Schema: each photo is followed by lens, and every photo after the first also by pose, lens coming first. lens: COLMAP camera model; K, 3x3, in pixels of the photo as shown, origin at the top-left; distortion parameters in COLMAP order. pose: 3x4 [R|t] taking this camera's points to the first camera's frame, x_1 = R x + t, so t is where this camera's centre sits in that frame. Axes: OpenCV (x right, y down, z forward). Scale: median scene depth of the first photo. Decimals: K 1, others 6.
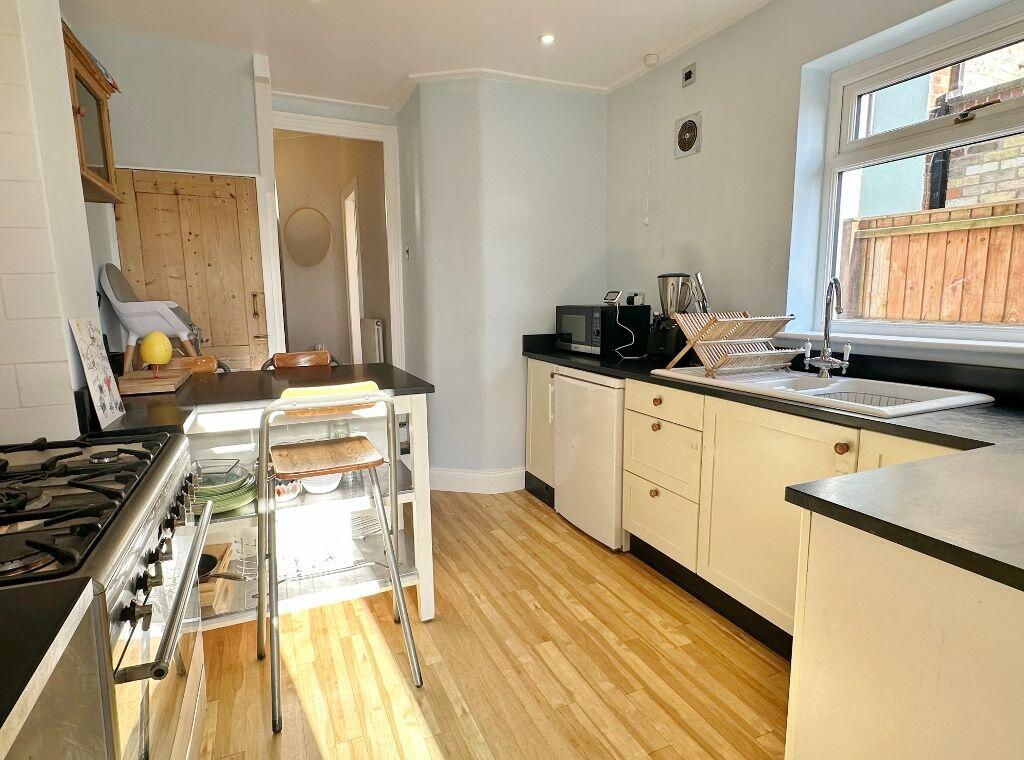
lens RADIAL K [[556.8, 0, 510.0], [0, 556.8, 380.8], [0, 0, 1]] dist [-0.002046, -0.000241]
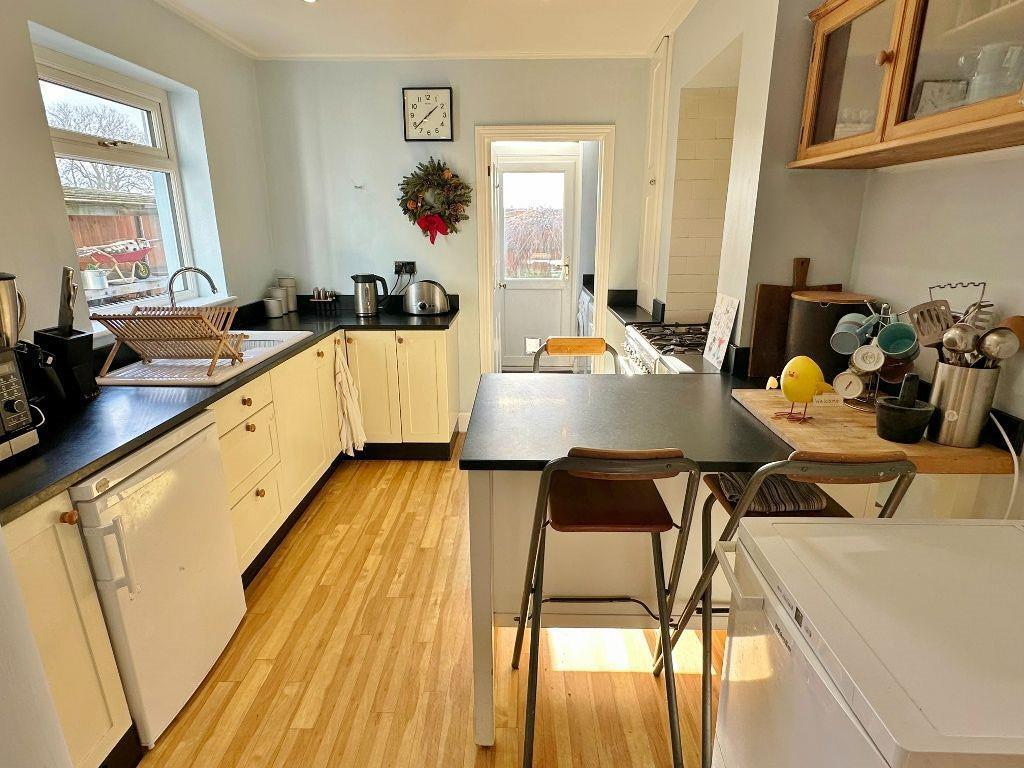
lens RADIAL K [[556.8, 0, 511.5], [0, 556.8, 384.4], [0, 0, 1]] dist [-0.002046, -0.000241]
pose [[-0.905972, -0.103036, 0.410607, -0.534568], [0.077805, 0.912880, 0.400744, -0.337632], [-0.416126, 0.395010, -0.819027, 1.584047]]
